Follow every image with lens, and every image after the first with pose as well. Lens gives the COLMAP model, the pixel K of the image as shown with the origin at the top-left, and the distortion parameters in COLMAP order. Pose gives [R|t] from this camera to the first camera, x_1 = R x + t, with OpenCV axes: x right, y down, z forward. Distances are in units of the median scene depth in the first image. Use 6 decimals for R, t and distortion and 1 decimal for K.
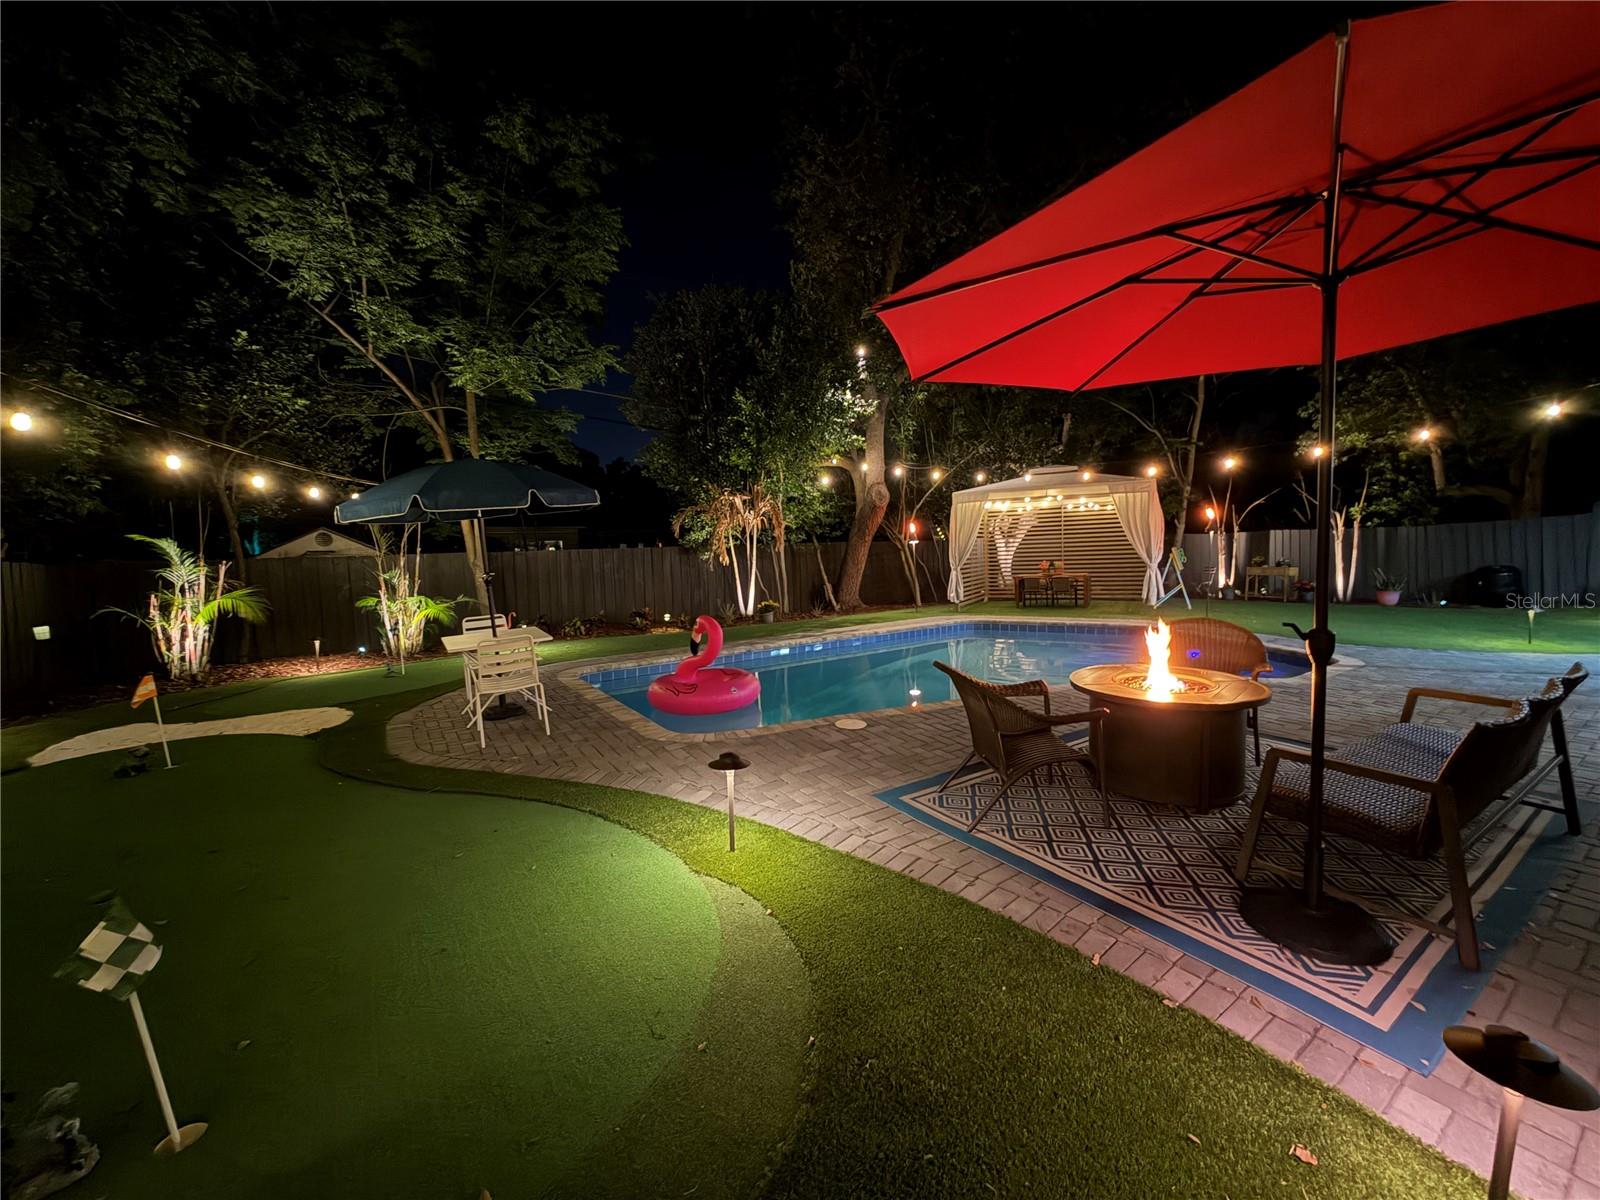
lens RADIAL K [[637.9, 0, 794.6], [0, 637.9, 601.9], [0, 0, 1]] dist [0.000284, 0.000038]
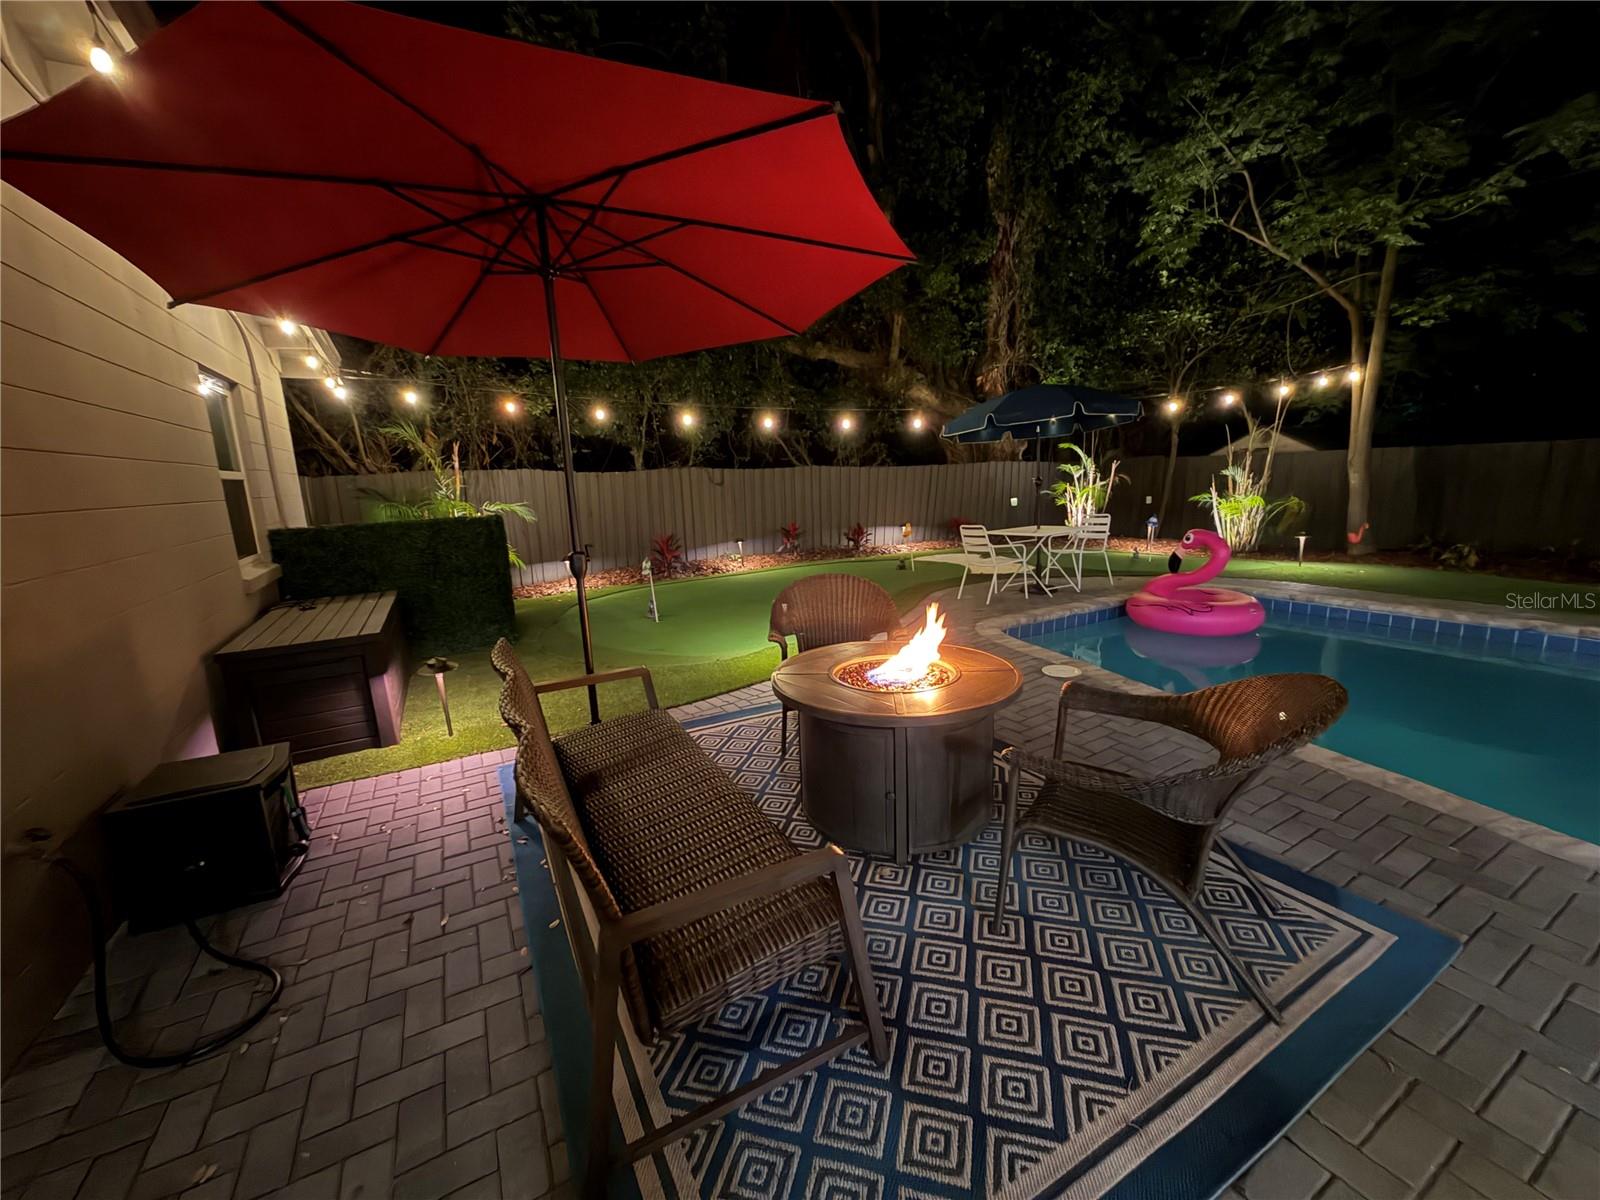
lens RADIAL K [[637.9, 0, 793.3], [0, 637.9, 597.2], [0, 0, 1]] dist [0.000284, 0.000038]
pose [[-0.077519, 0.218624, -0.972725, 0.484271], [-0.049416, 0.973619, 0.222763, -0.041576], [0.995765, 0.065337, -0.064670, 0.357373]]
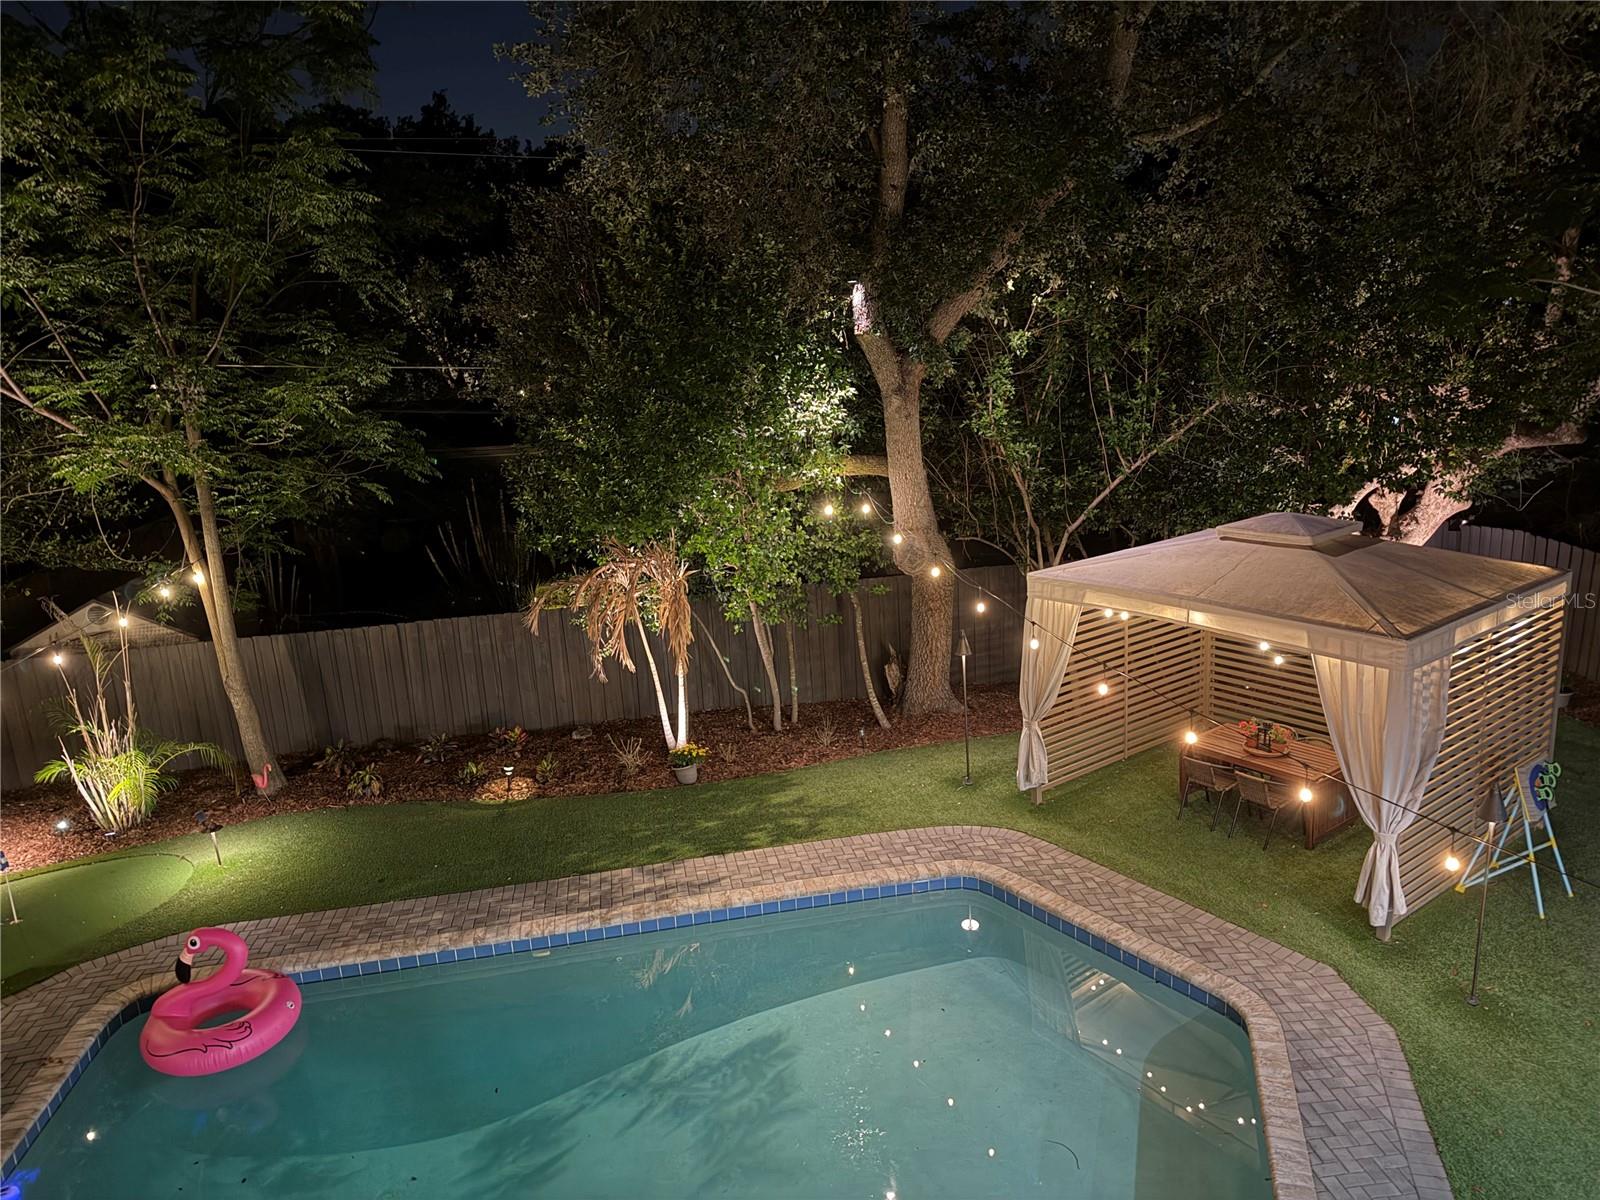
lens RADIAL K [[1113.8, 0, 804.2], [0, 1113.8, 608.7], [0, 0, 1]] dist [0.062416, -0.072390]
pose [[0.907548, 0.085031, -0.411250, 0.601455], [-0.005729, 0.981702, 0.190338, -0.412902], [0.419909, -0.170385, 0.891429, 0.230067]]
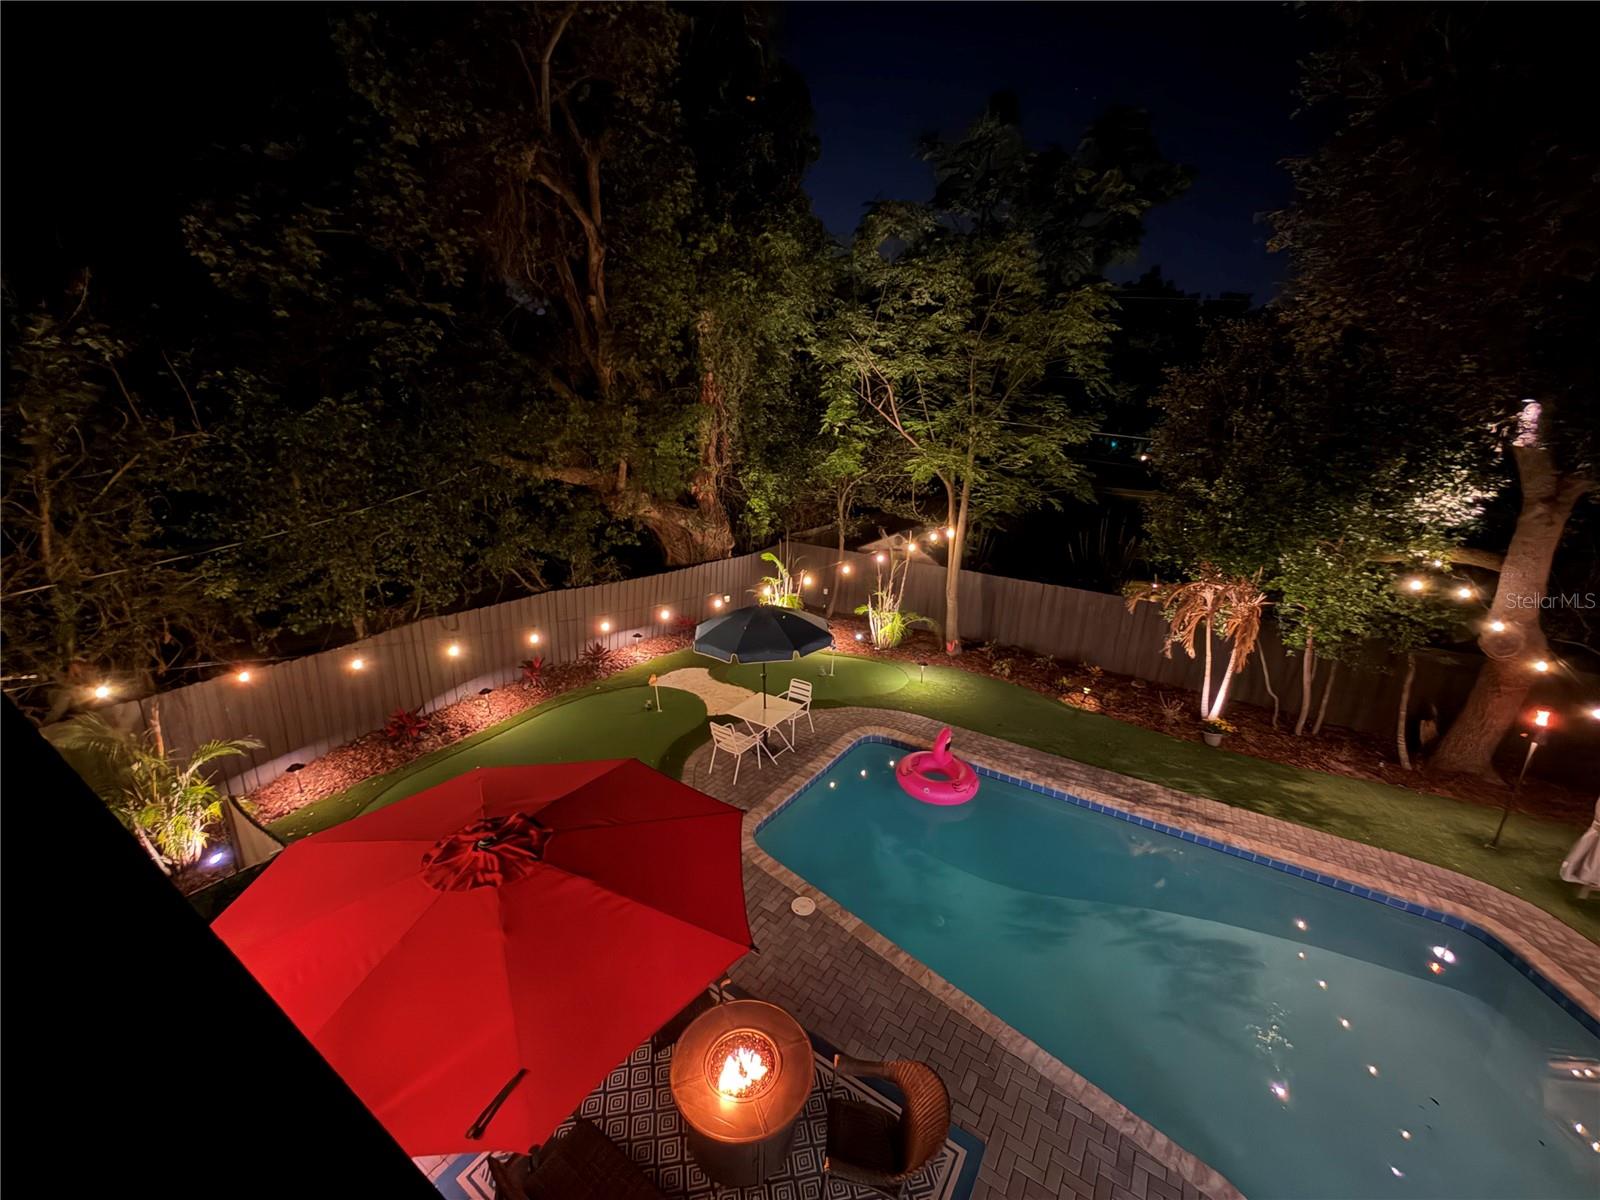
lens RADIAL K [[637.9, 0, 793.3], [0, 637.9, 601.4], [0, 0, 1]] dist [0.000284, 0.000038]
pose [[0.389747, 0.311352, -0.866693, 0.532926], [-0.126283, 0.950293, 0.284596, -0.404584], [0.912223, -0.001472, 0.409692, 0.229416]]
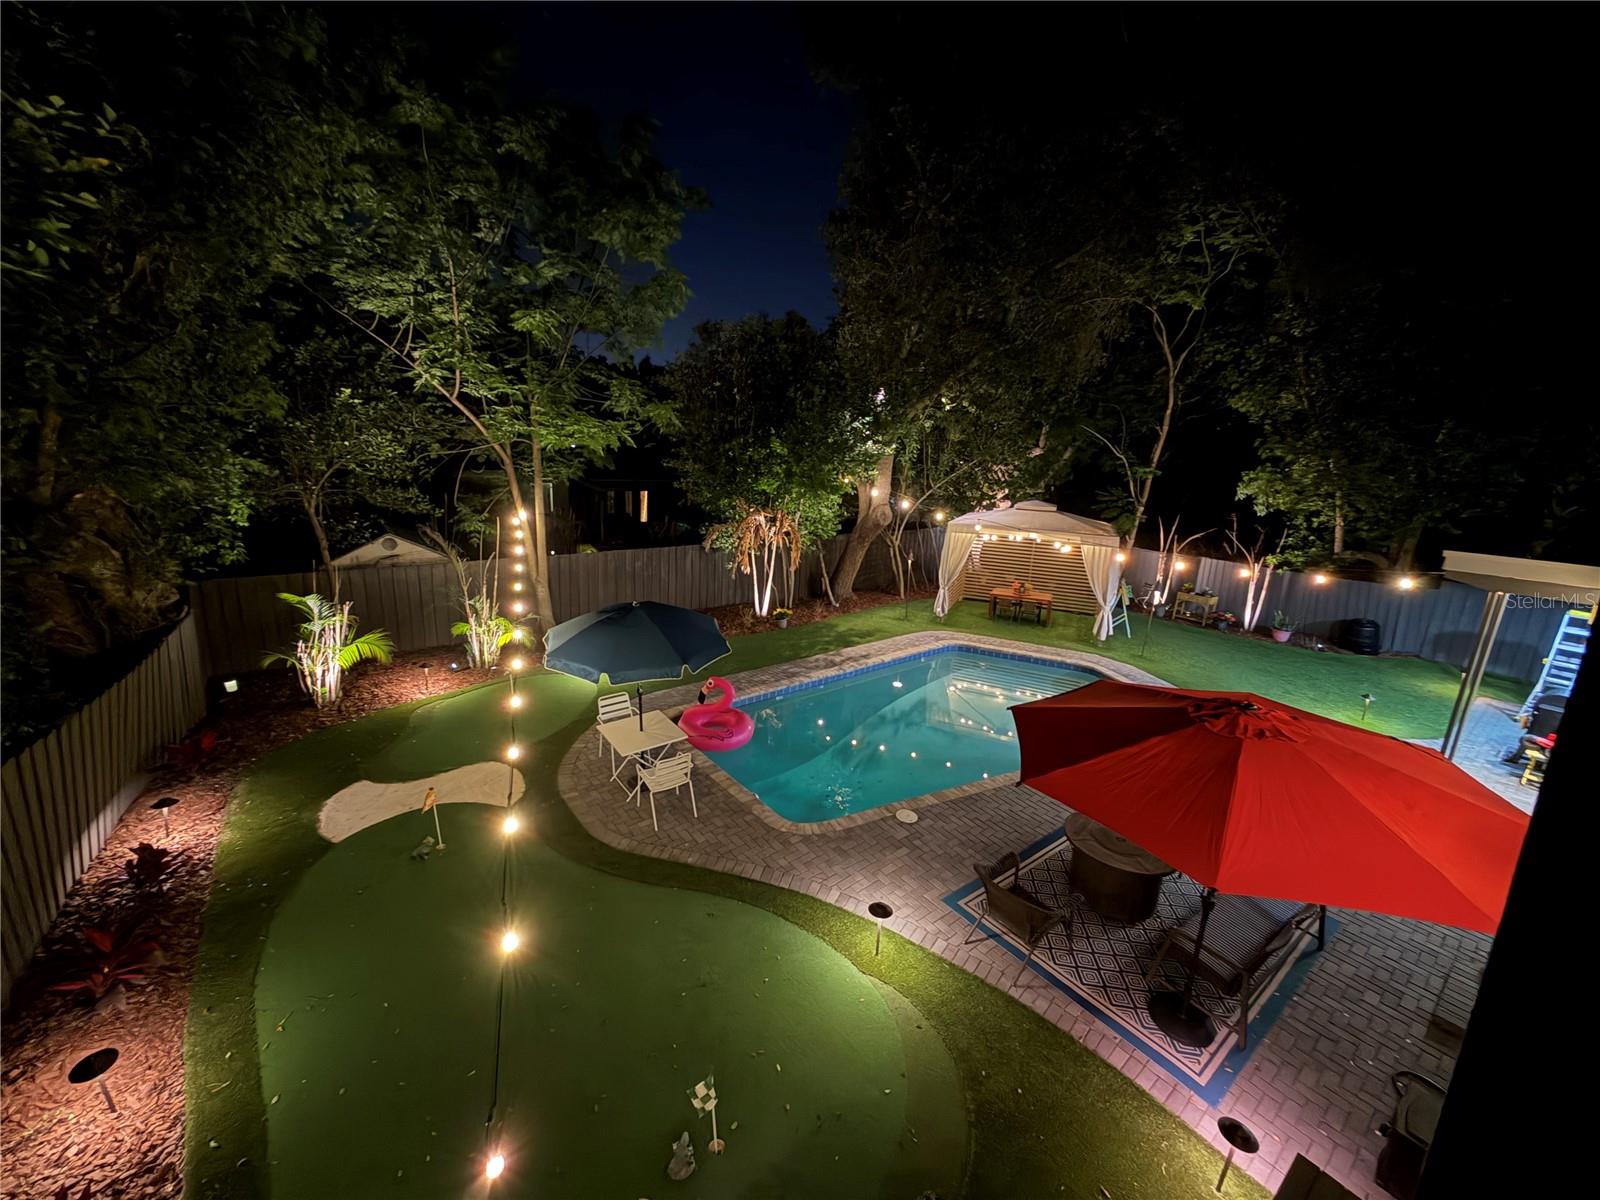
lens RADIAL K [[637.9, 0, 793.8], [0, 637.9, 602.4], [0, 0, 1]] dist [0.000284, 0.000038]
pose [[0.994086, 0.055788, 0.093175, -0.171480], [-0.070243, 0.984634, 0.159879, -0.261302], [-0.082824, -0.165478, 0.982729, -0.170981]]
